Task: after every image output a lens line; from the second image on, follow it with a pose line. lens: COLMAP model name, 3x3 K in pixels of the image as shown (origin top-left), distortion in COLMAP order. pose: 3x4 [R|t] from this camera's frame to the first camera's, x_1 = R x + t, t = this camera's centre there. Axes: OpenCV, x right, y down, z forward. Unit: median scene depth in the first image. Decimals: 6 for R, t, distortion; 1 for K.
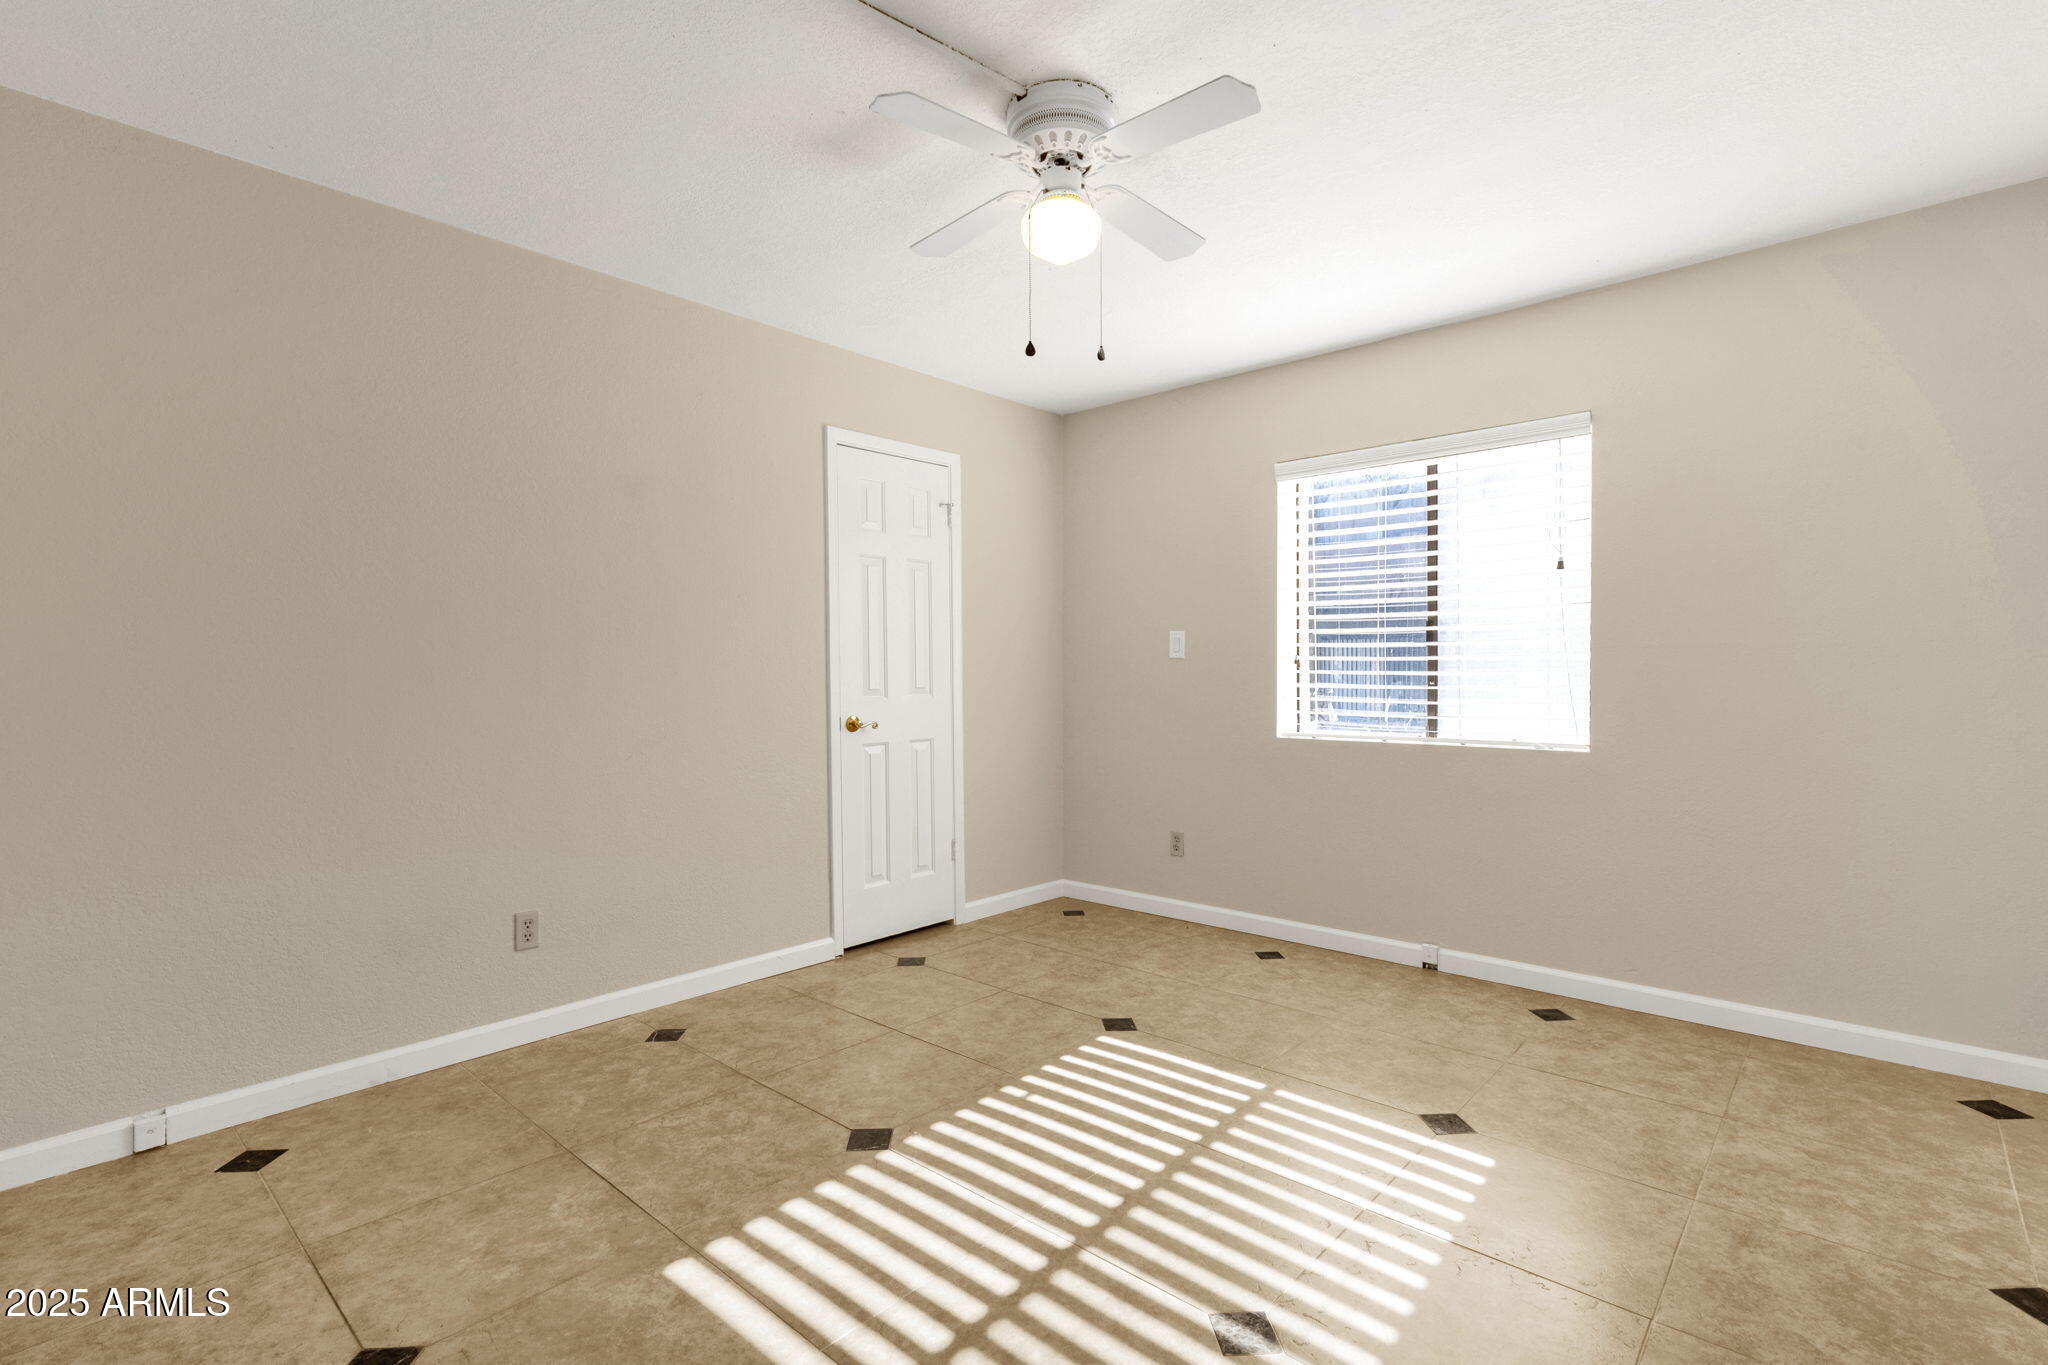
lens RADIAL K [[942.9, 0, 1034.2], [0, 942.9, 688.6], [0, 0, 1]] dist [0.007145, 0.000781]
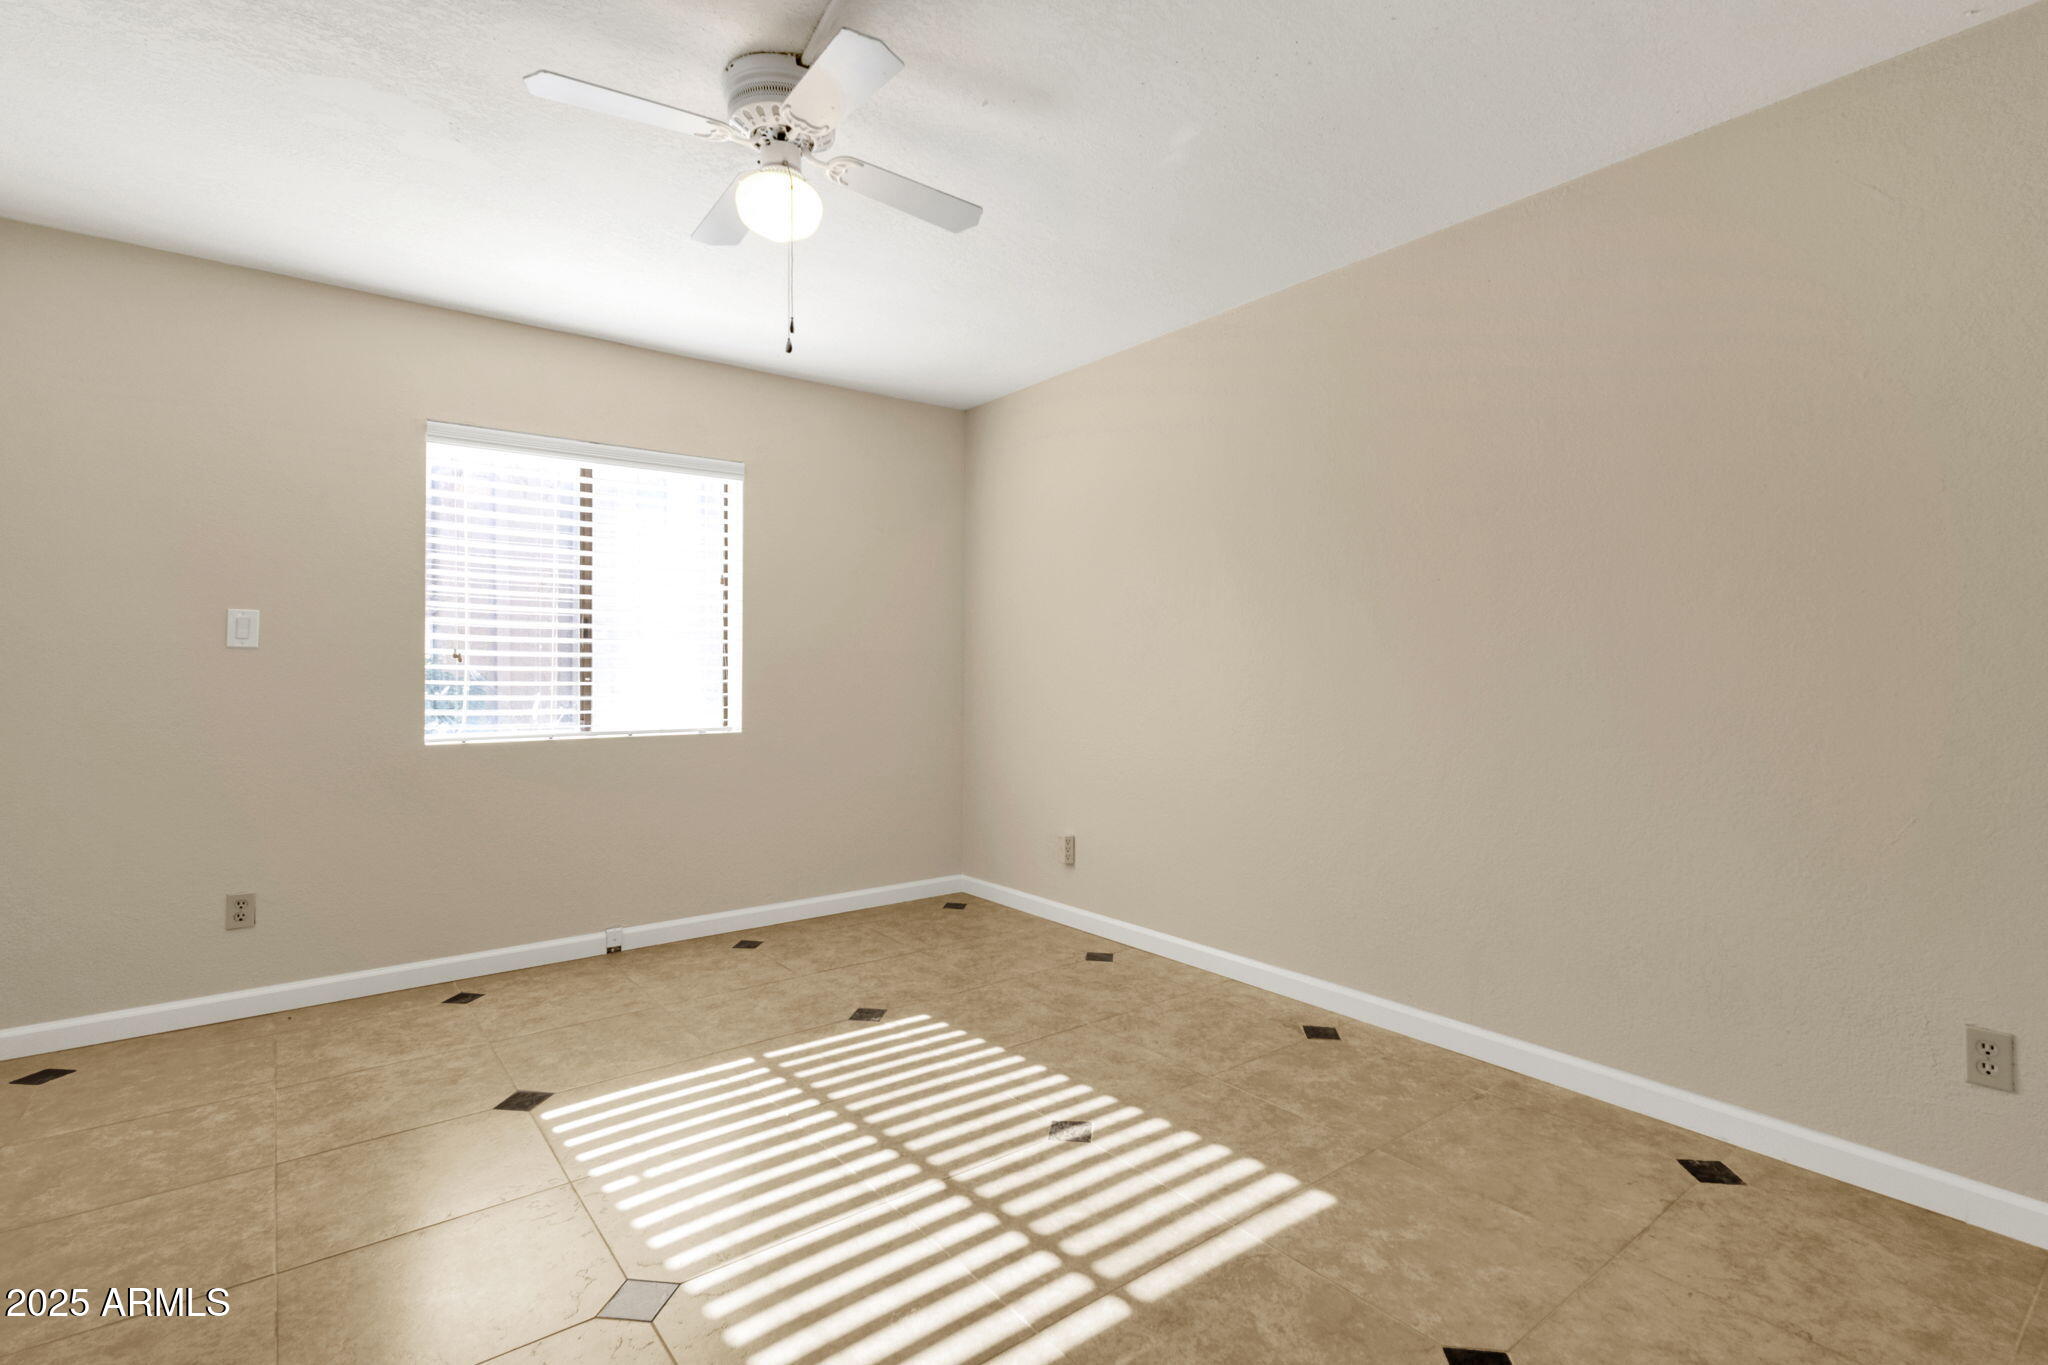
lens RADIAL K [[942.9, 0, 1033.4], [0, 942.9, 672.1], [0, 0, 1]] dist [0.007145, 0.000781]
pose [[0.186884, 0.000556, 0.982382, -0.585395], [0.015885, 0.999867, -0.003587, -0.002392], [-0.982254, 0.016275, 0.186850, 0.385408]]
